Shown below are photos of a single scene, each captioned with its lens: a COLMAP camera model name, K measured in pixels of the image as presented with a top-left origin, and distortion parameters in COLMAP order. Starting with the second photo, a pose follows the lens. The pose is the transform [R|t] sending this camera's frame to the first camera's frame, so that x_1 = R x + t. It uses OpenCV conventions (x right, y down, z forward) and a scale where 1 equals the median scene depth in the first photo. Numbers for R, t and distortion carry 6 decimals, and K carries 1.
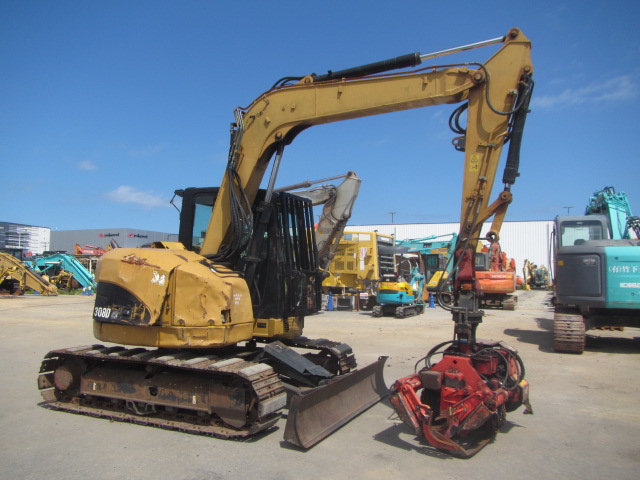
lens RADIAL K [[517.8, 0, 333.6], [0, 517.8, 236.8], [0, 0, 1]] dist [0.035950, -0.039655]
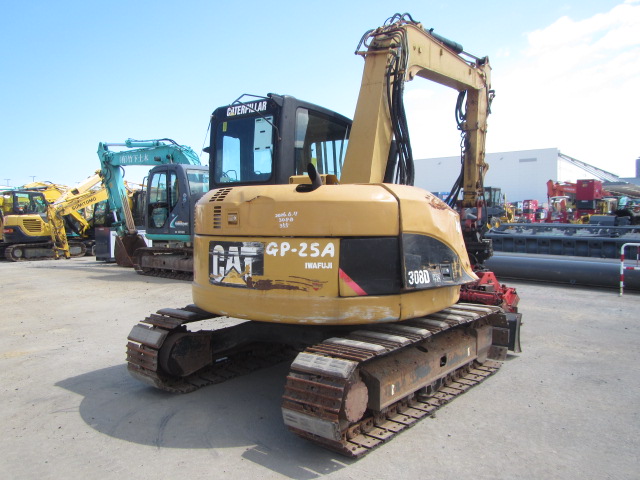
lens RADIAL K [[517.8, 0, 333.6], [0, 517.8, 236.8], [0, 0, 1]] dist [0.035950, -0.039655]
pose [[0.238772, -0.041701, 0.970180, -1.160592], [-0.063936, 0.996235, 0.058557, 0.059574], [-0.968969, -0.076011, 0.235207, 0.969584]]
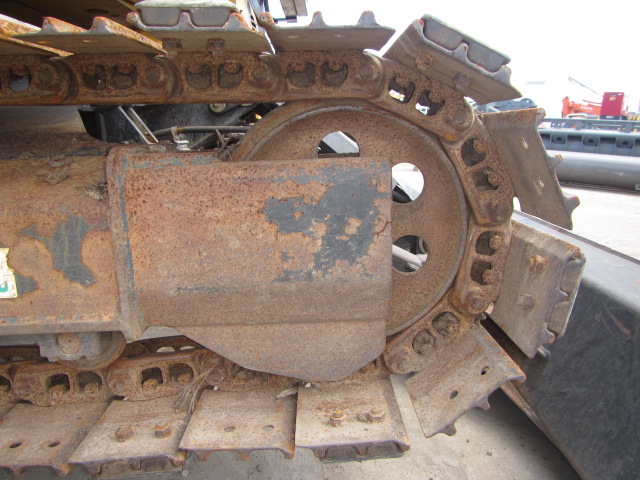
lens RADIAL K [[517.8, 0, 333.6], [0, 517.8, 236.8], [0, 0, 1]] dist [0.035950, -0.039655]
pose [[0.932075, -0.105975, 0.346418, -0.210859], [0.025102, 0.972850, 0.230072, 0.248110], [-0.361394, -0.205749, 0.909429, 0.759670]]
